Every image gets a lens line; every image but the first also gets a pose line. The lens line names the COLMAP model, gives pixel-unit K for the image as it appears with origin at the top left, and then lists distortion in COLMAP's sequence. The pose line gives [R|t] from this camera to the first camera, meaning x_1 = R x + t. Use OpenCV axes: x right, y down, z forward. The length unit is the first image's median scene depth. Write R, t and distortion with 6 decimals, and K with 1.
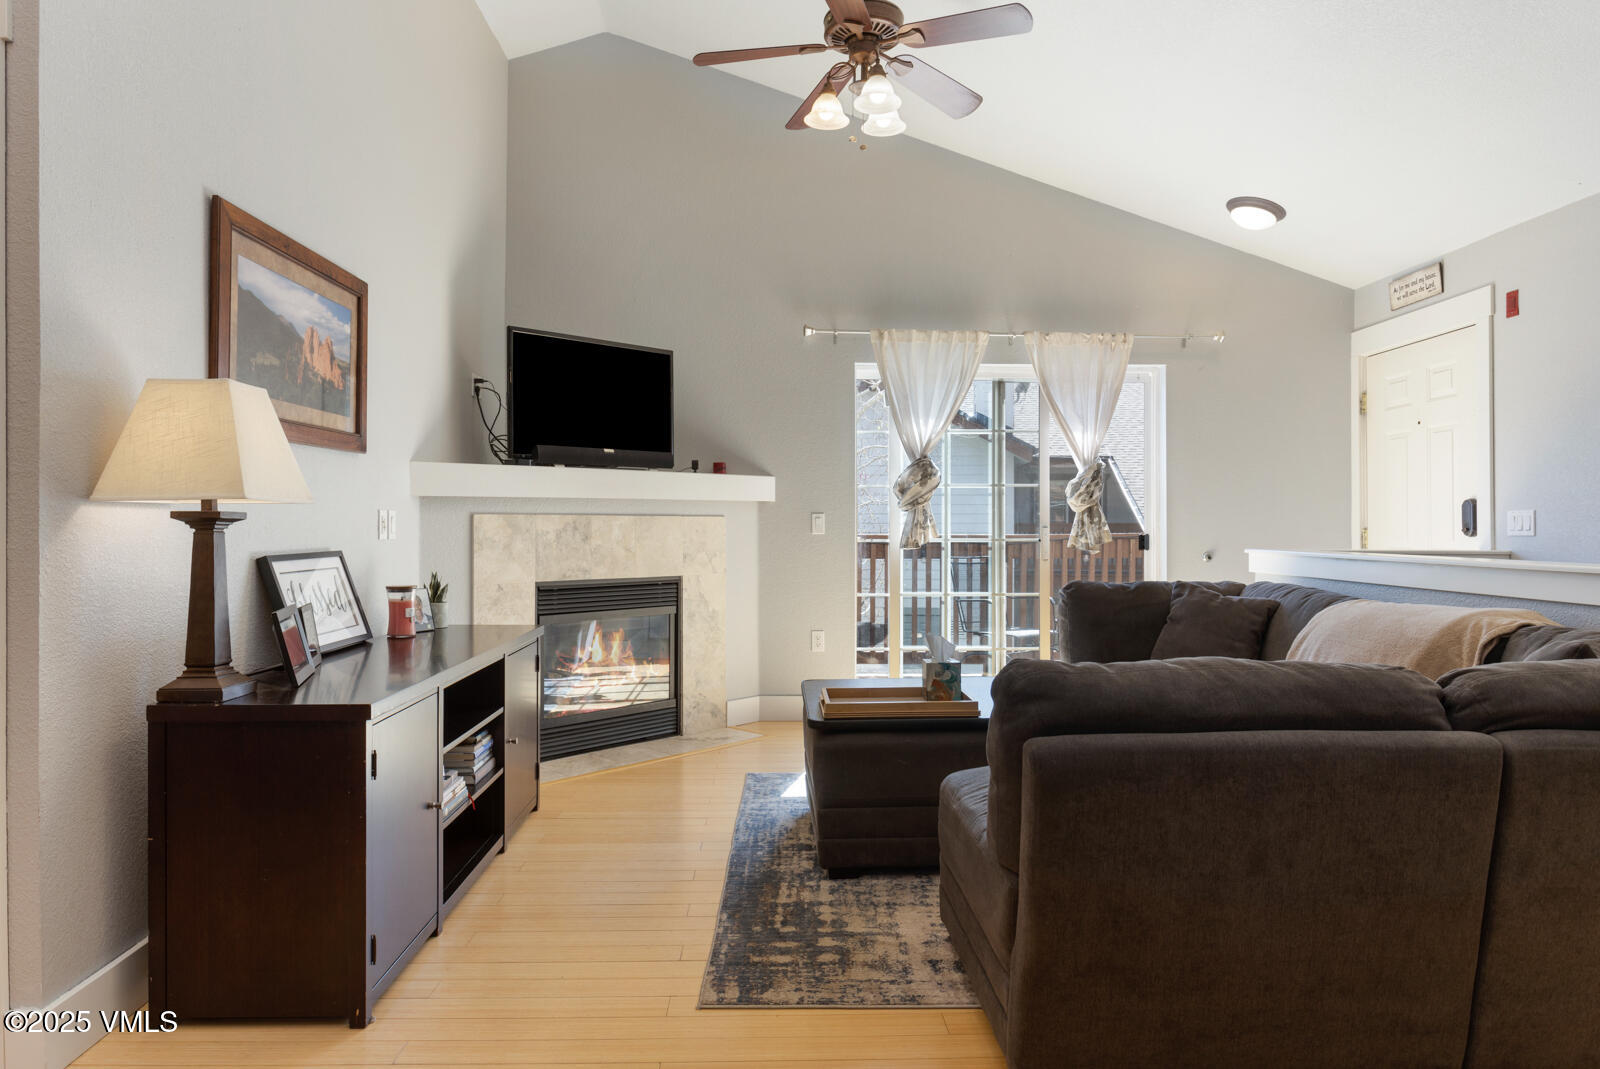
lens RADIAL K [[1020.9, 0, 796.5], [0, 1020.9, 530.6], [0, 0, 1]] dist [0.028912, -0.023135]
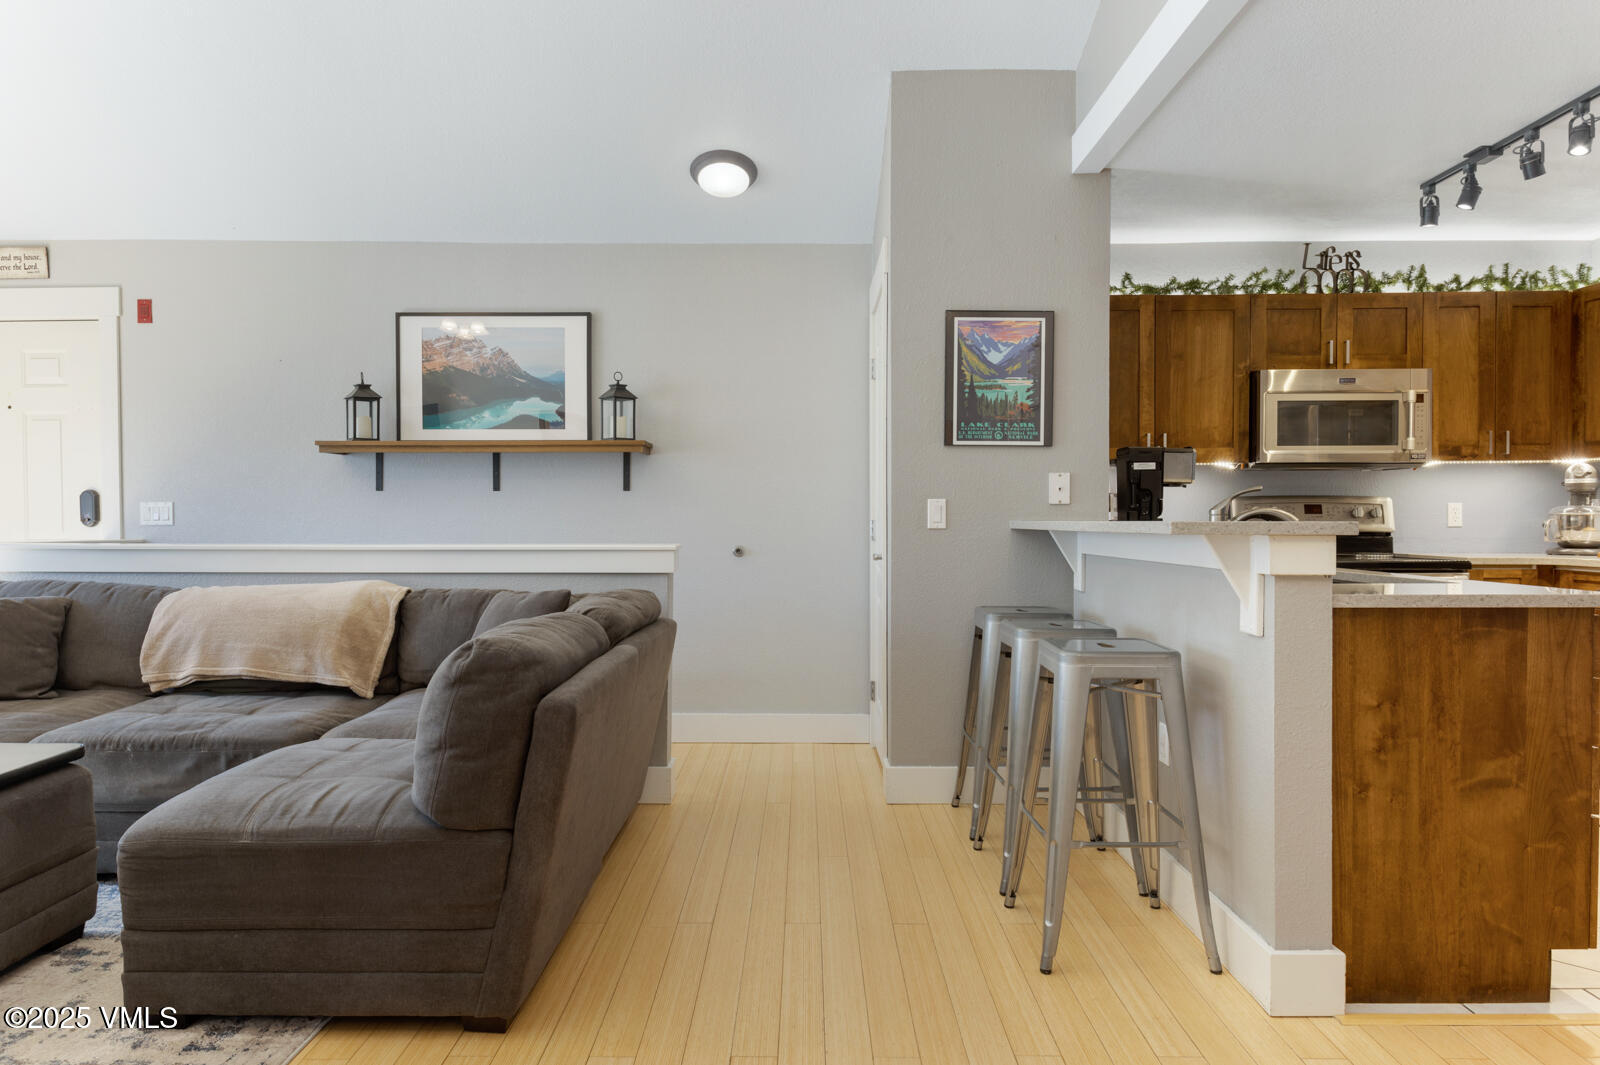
lens RADIAL K [[1020.9, 0, 796.5], [0, 1020.9, 528.6], [0, 0, 1]] dist [0.028912, -0.023135]
pose [[0.038038, -0.013385, 0.999187, -0.377056], [0.005270, 0.999899, 0.013194, -0.001403], [-0.999262, 0.004764, 0.038105, 0.280862]]
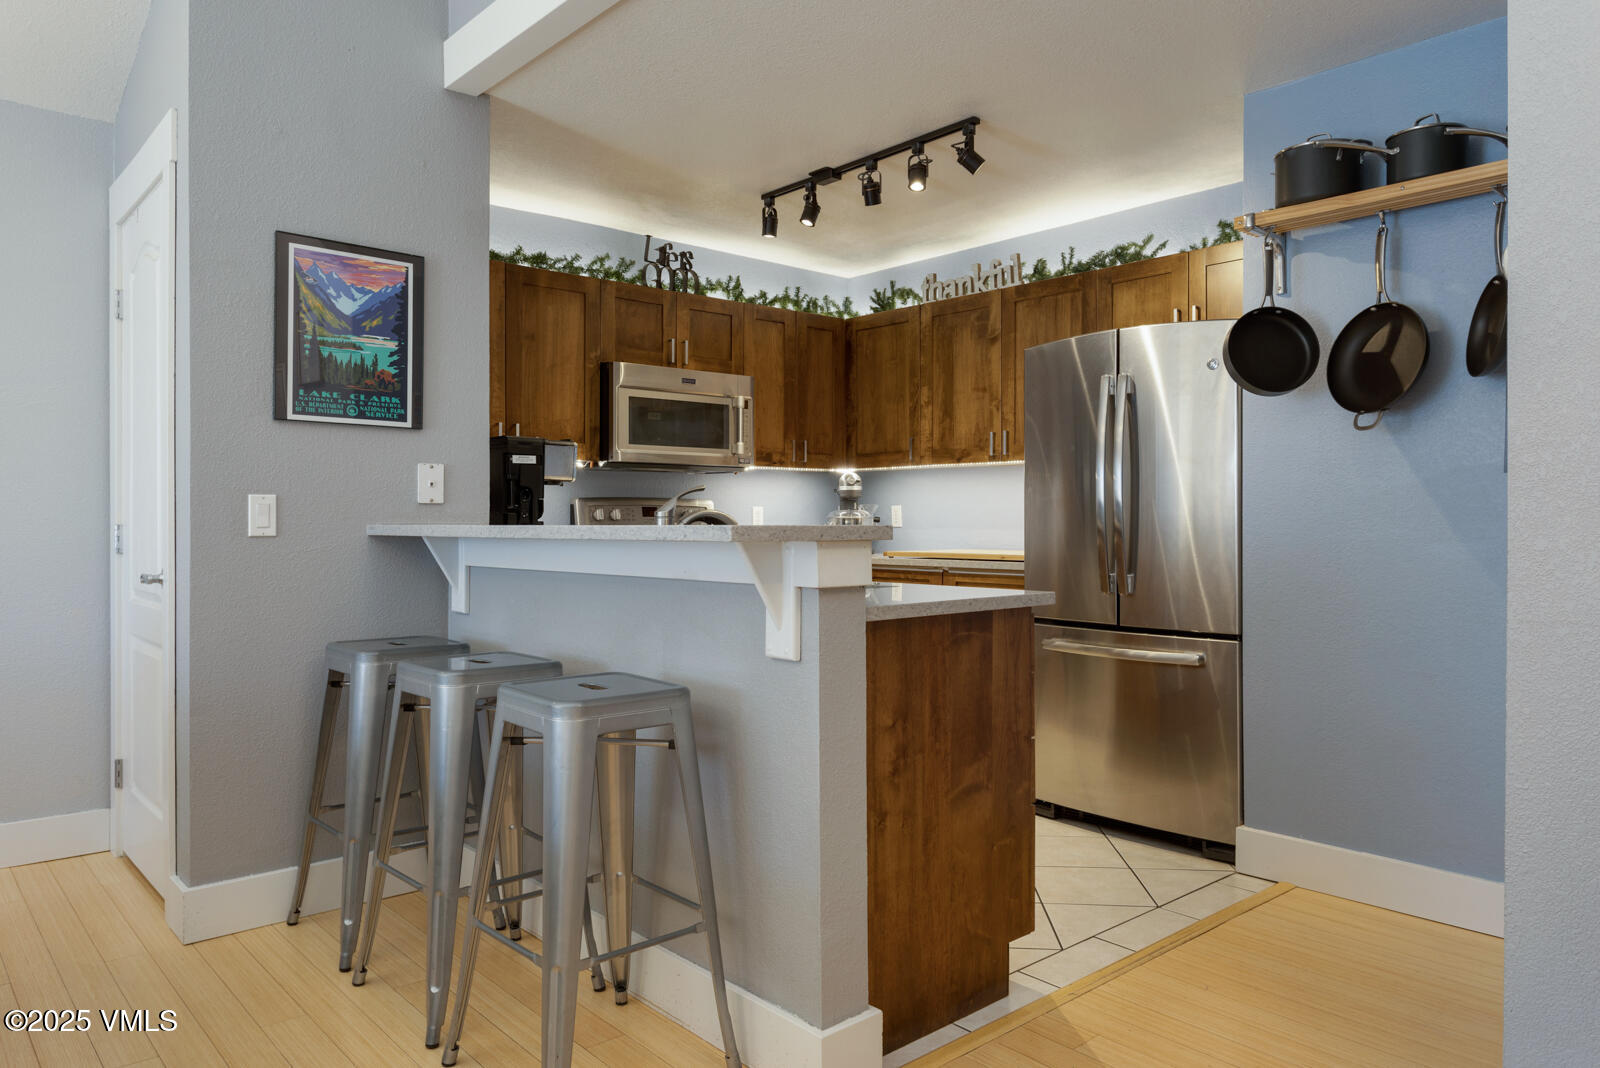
lens RADIAL K [[1065.9, 0, 786.5], [0, 1065.9, 517.3], [0, 0, 1]] dist [0.008691, -0.001422]
pose [[-0.634851, -0.000315, 0.772634, -0.200773], [0.002334, 0.999995, 0.002325, -0.001409], [-0.772631, 0.003280, -0.634847, 0.359217]]
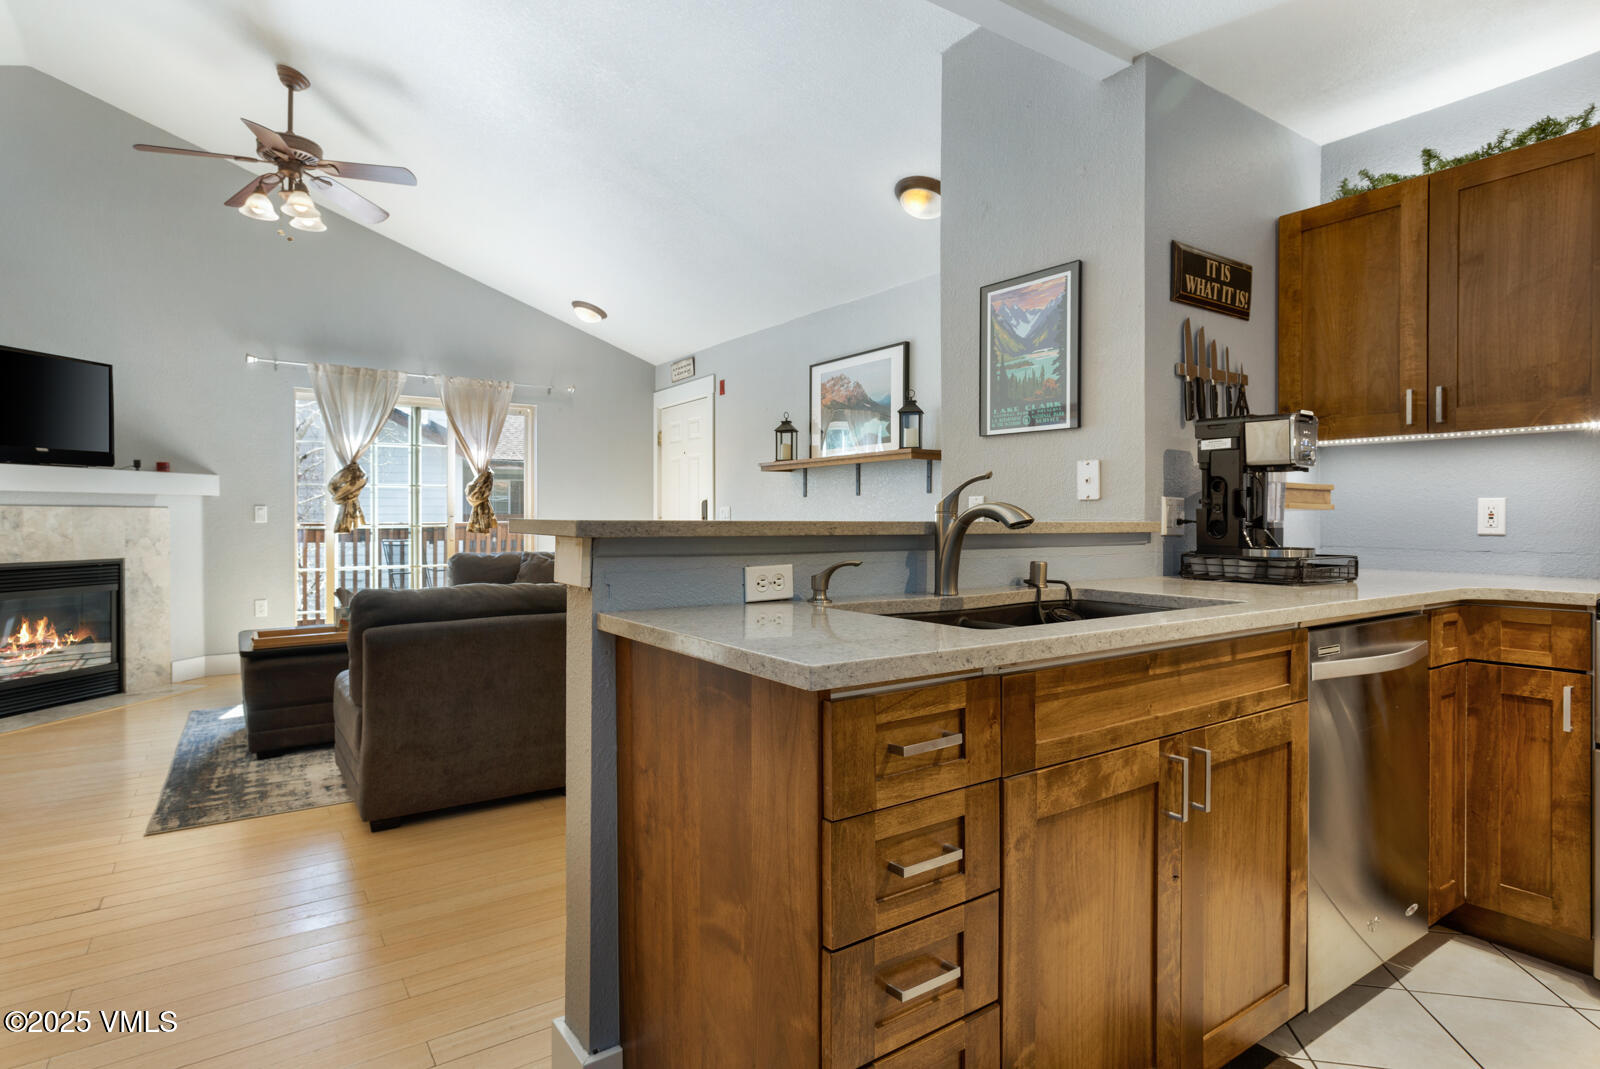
lens RADIAL K [[850.7, 0, 790.8], [0, 850.7, 526.1], [0, 0, 1]] dist [-0.042089, 0.029943]
pose [[0.844757, -0.006872, 0.535107, 0.025524], [0.003310, 0.999966, 0.007616, 0.003037], [-0.535141, -0.004662, 0.844750, -0.283215]]
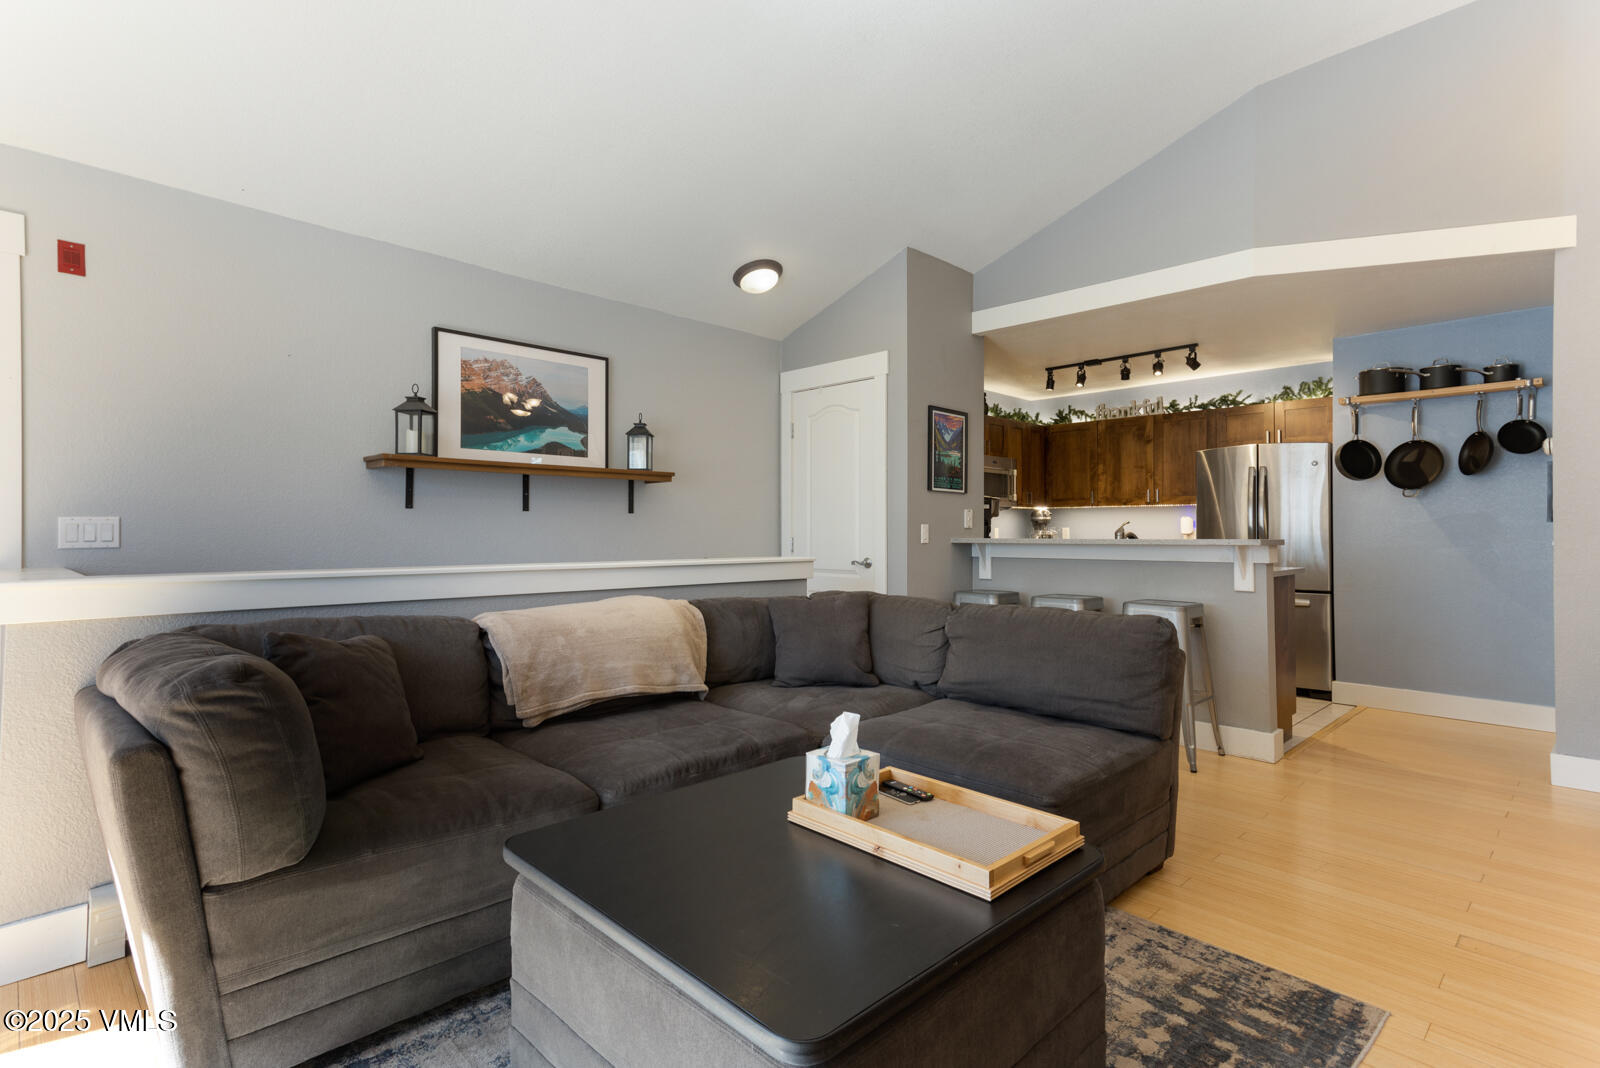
lens RADIAL K [[777.8, 0, 781.0], [0, 777.8, 530.4], [0, 0, 1]] dist [0.015930, 0.000276]
pose [[-0.672043, -0.000078, 0.740512, -0.141990], [0.000692, 0.999999, 0.000734, -0.007443], [-0.740511, 0.001006, -0.672043, 1.032857]]
